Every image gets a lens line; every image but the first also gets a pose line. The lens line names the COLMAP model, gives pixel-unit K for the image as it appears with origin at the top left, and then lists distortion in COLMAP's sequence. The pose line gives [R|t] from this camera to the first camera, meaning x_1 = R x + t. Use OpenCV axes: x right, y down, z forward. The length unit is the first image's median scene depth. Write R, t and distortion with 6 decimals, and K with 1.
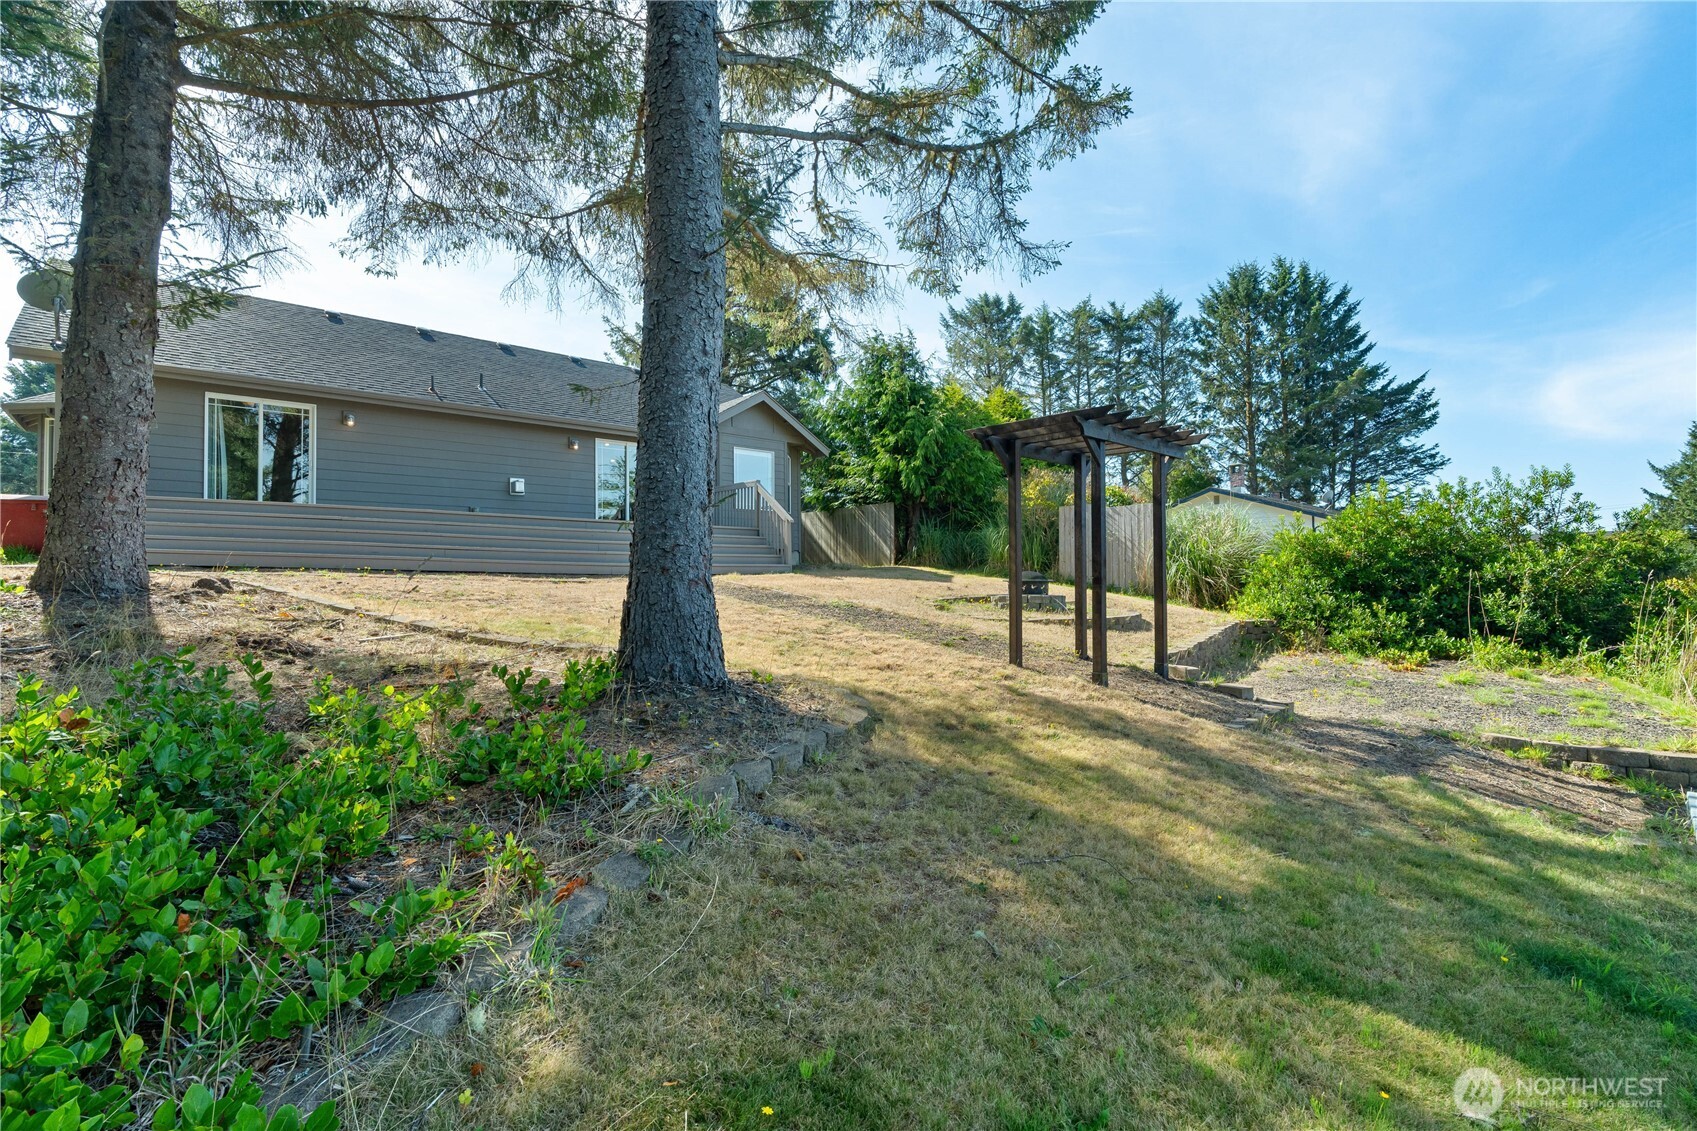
lens RADIAL K [[769.1, 0, 848.2], [0, 769.1, 562.7], [0, 0, 1]] dist [-0.002443, 0.000998]
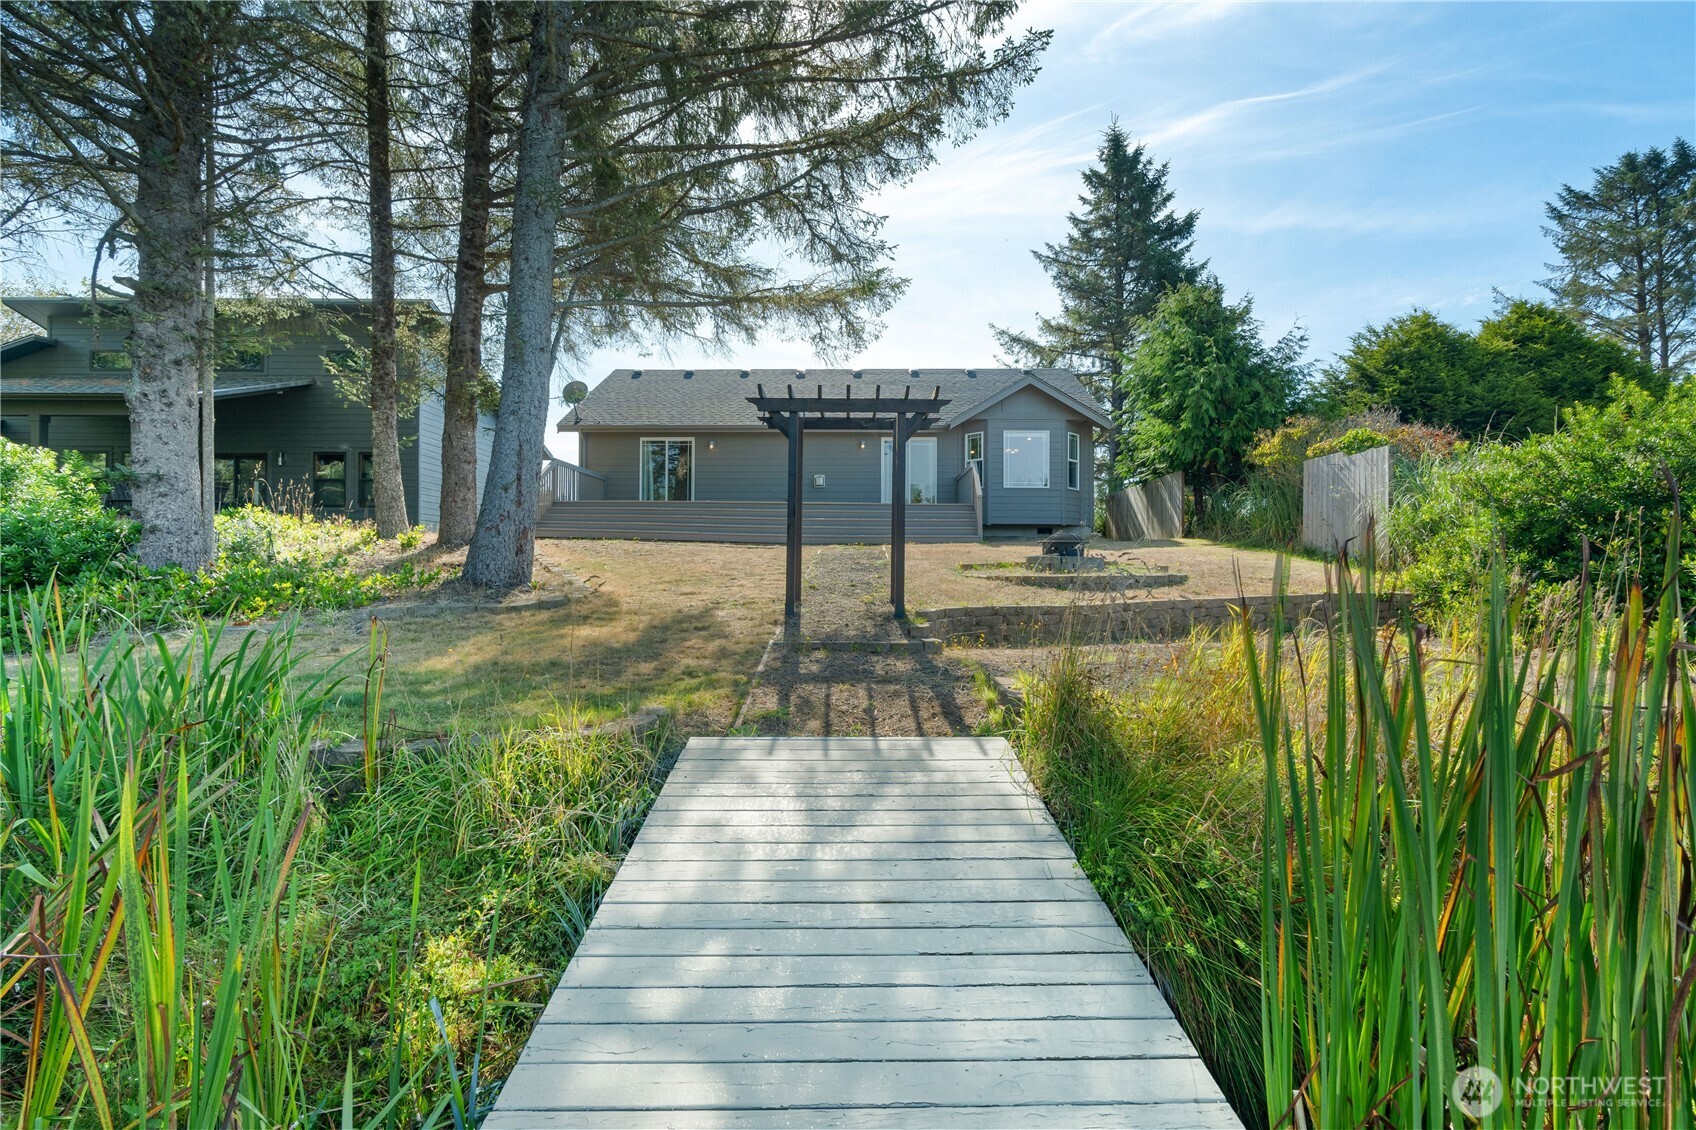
lens RADIAL K [[768.6, 0, 847.6], [0, 768.6, 563.6], [0, 0, 1]] dist [-0.002443, 0.000998]
pose [[0.727637, 0.002540, -0.685958, 0.398376], [0.003204, 0.999970, 0.007101, 0.026575], [0.685955, -0.007365, 0.727607, 0.051922]]
